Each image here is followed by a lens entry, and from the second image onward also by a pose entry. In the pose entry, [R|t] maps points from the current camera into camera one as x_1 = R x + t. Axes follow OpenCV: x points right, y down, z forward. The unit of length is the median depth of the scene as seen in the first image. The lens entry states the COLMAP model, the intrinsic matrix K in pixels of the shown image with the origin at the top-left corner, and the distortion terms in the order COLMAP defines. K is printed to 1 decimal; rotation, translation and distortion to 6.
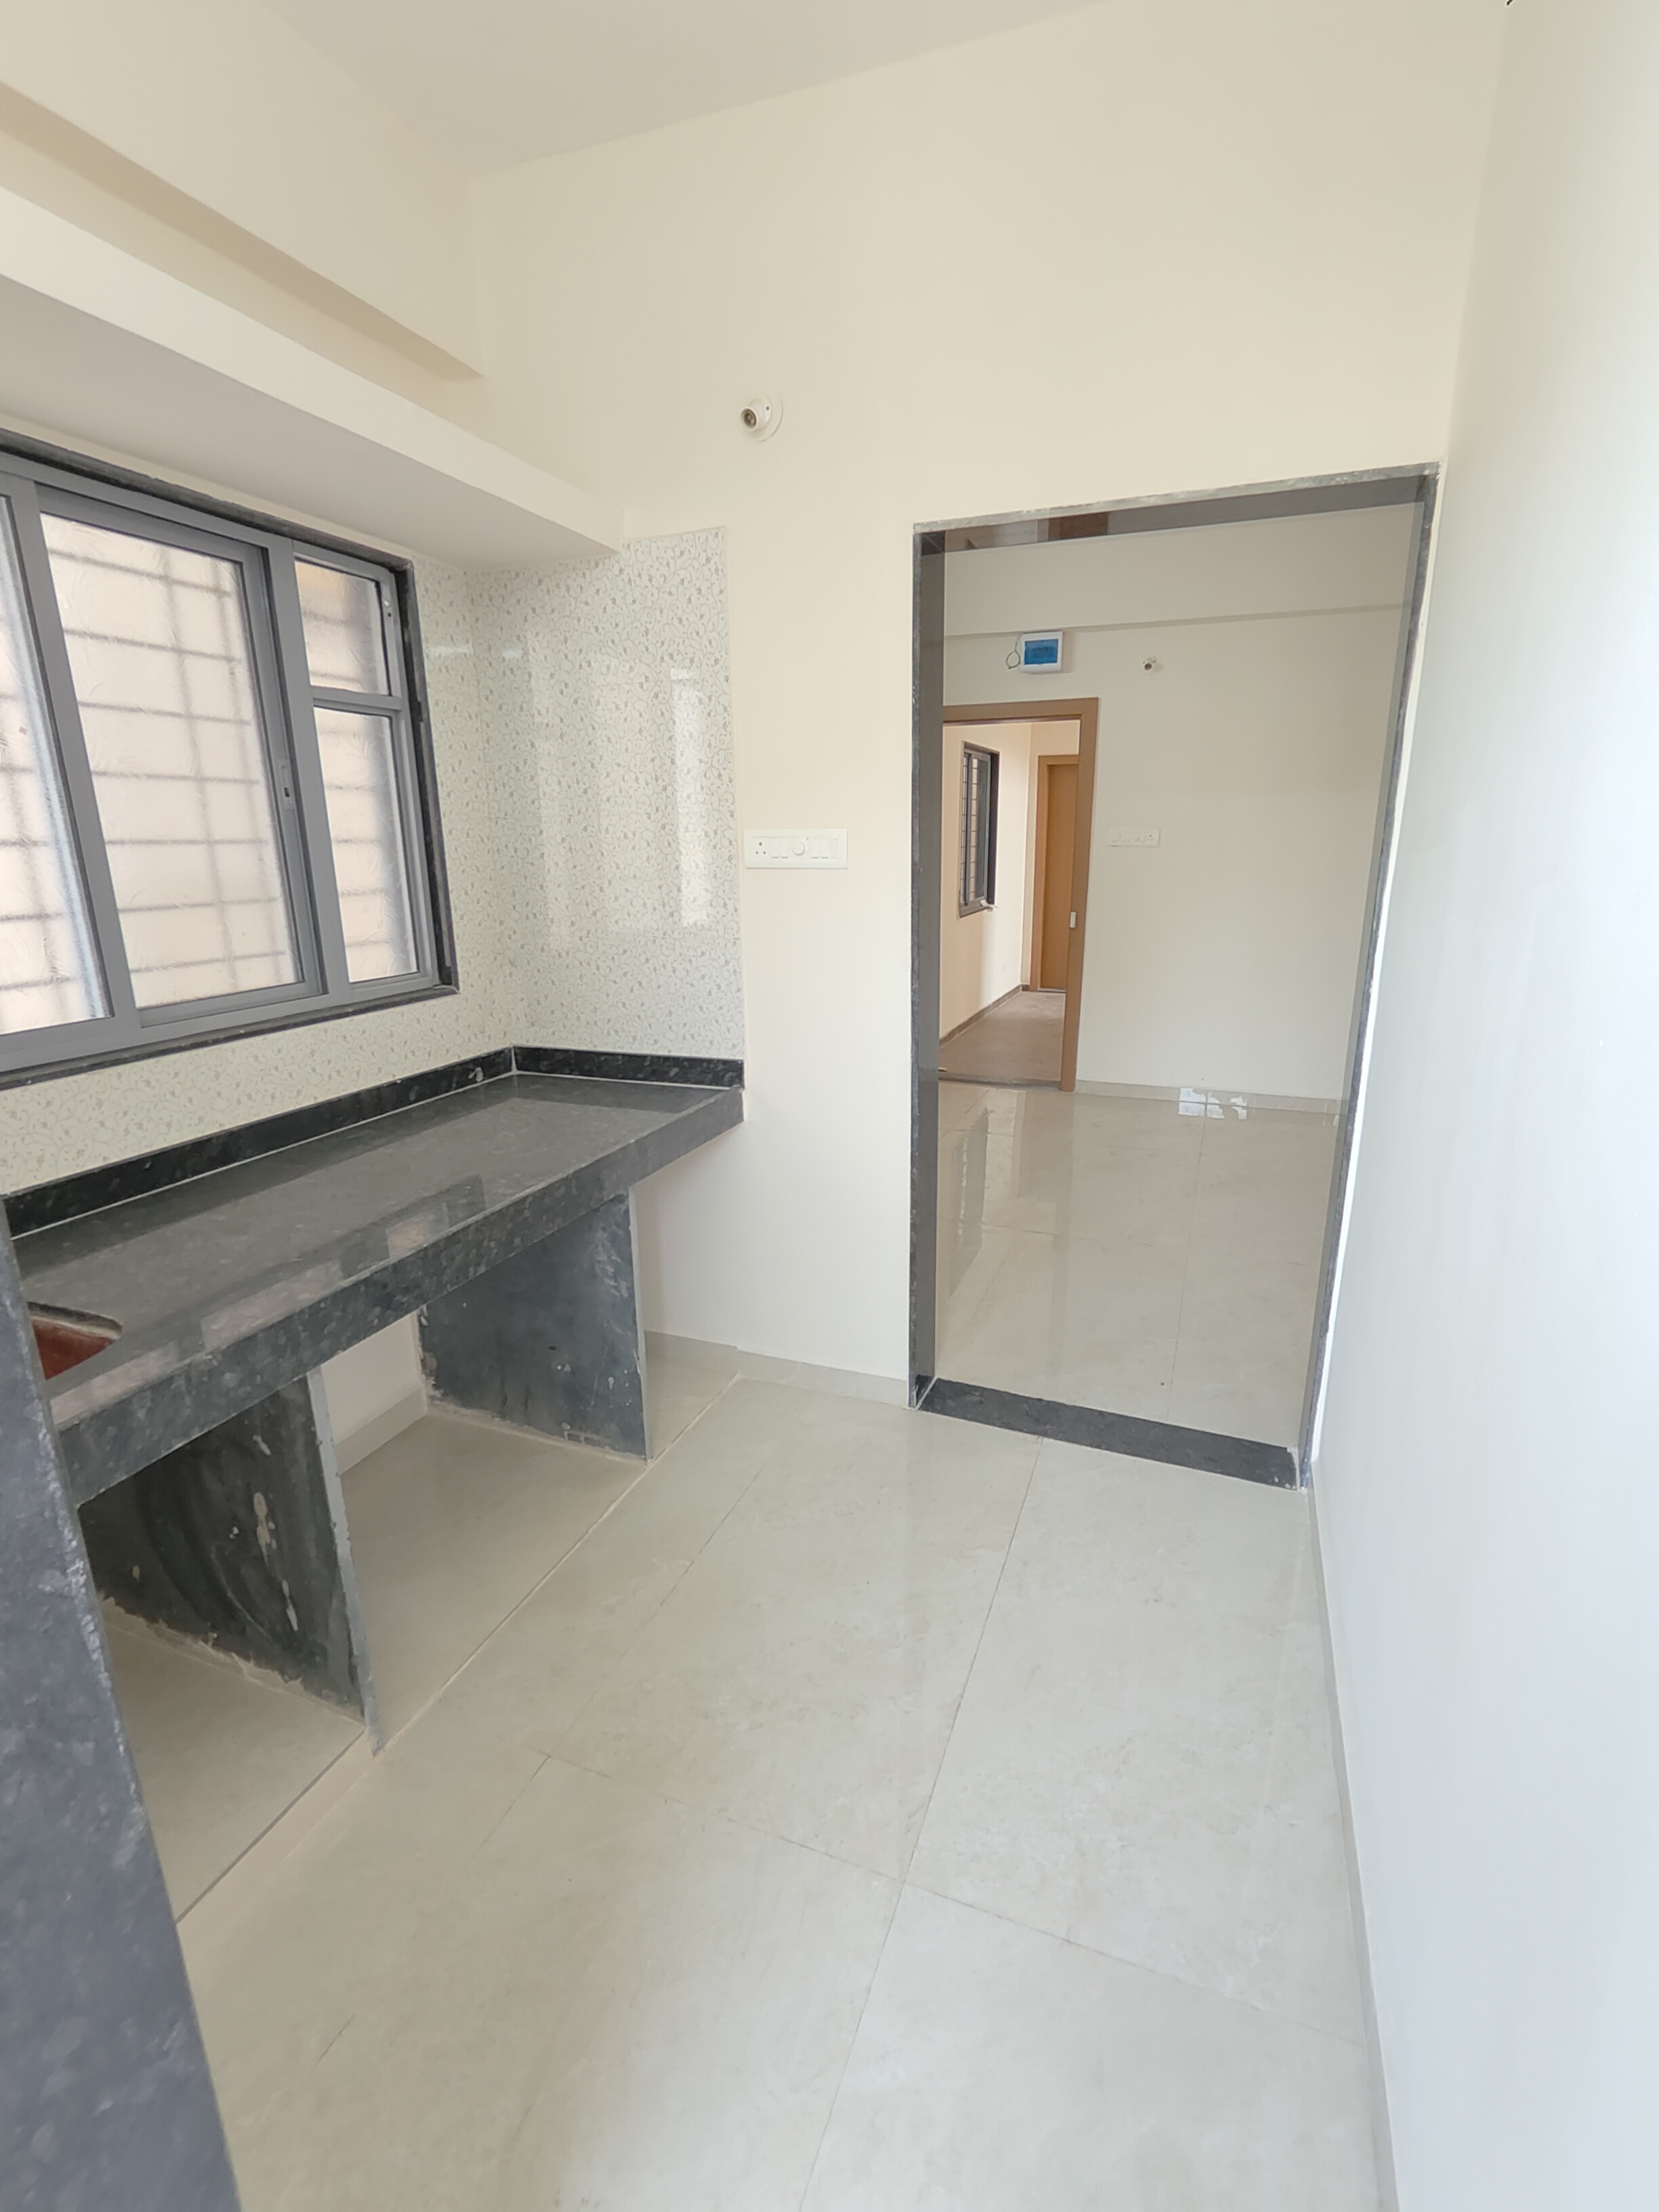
lens RADIAL K [[1018.5, 0, 842.4], [0, 1018.5, 1127.4], [0, 0, 1]] dist [-0.000891, -0.000220]
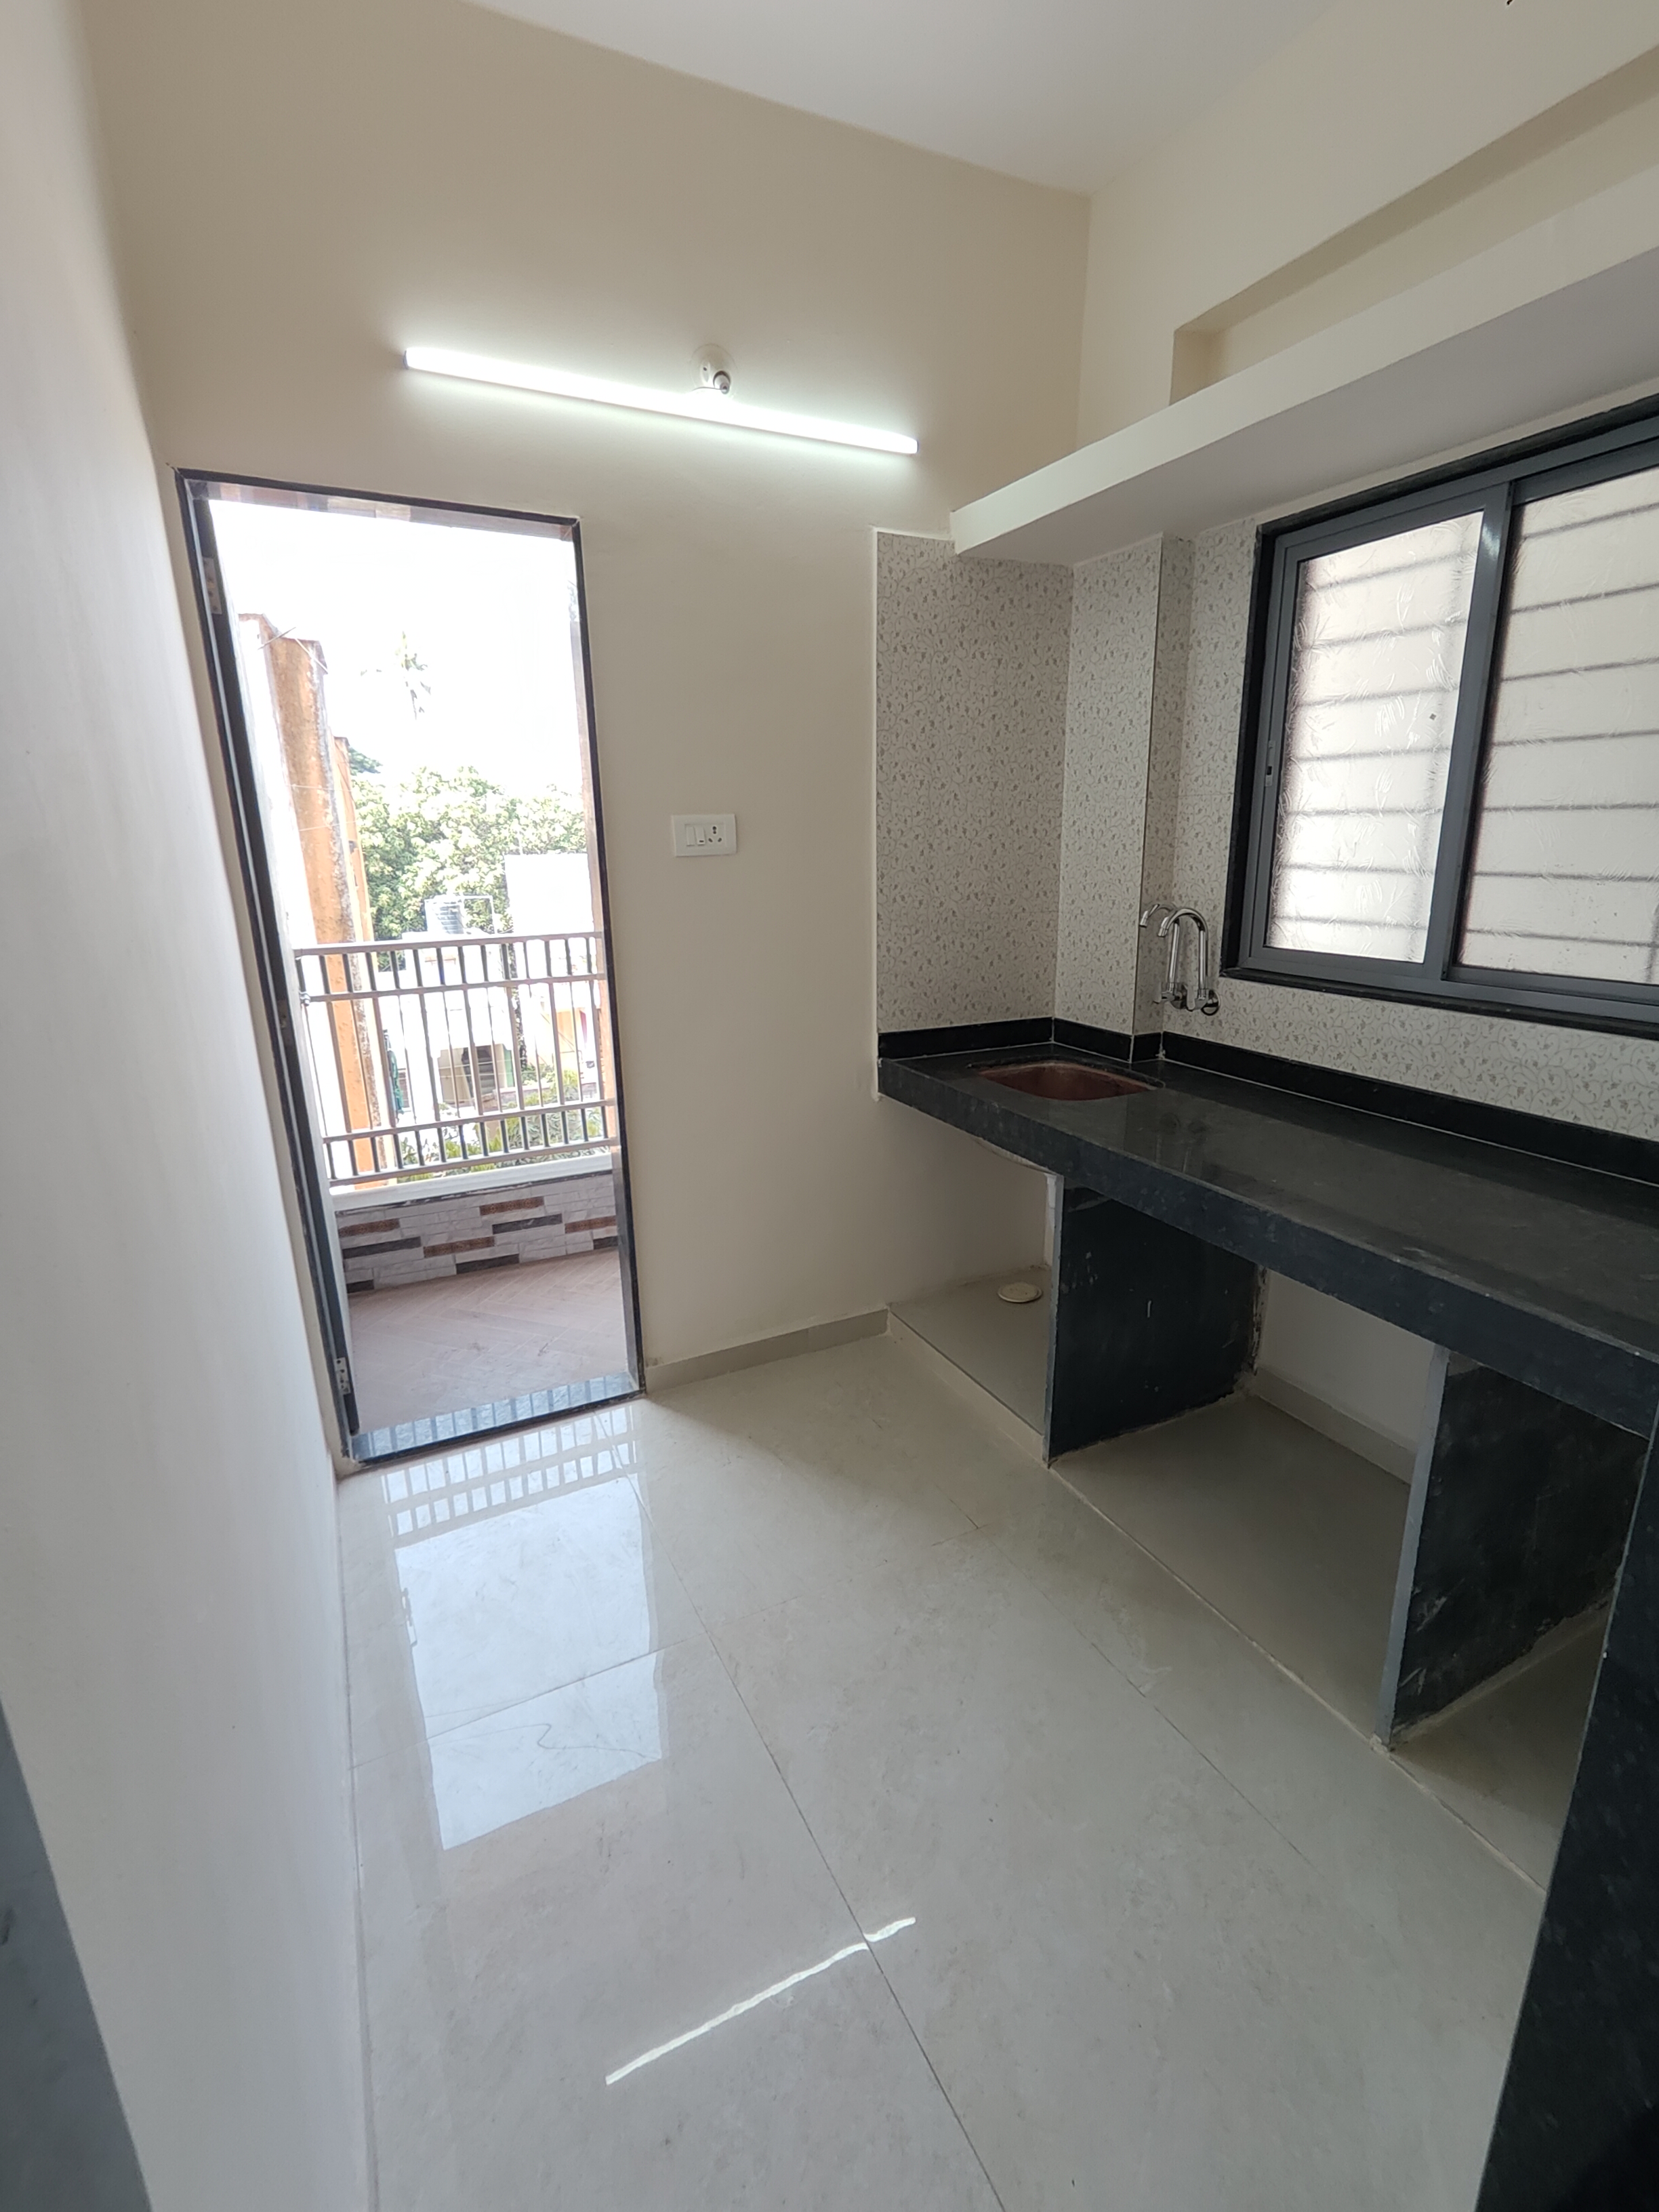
lens RADIAL K [[1018.5, 0, 842.6], [0, 1018.5, 1101.1], [0, 0, 1]] dist [-0.000891, -0.000220]
pose [[-0.673117, 0.232216, -0.702132, 0.531151], [-0.161770, 0.880195, 0.446192, -0.360811], [0.721626, 0.413923, -0.554909, 1.176751]]
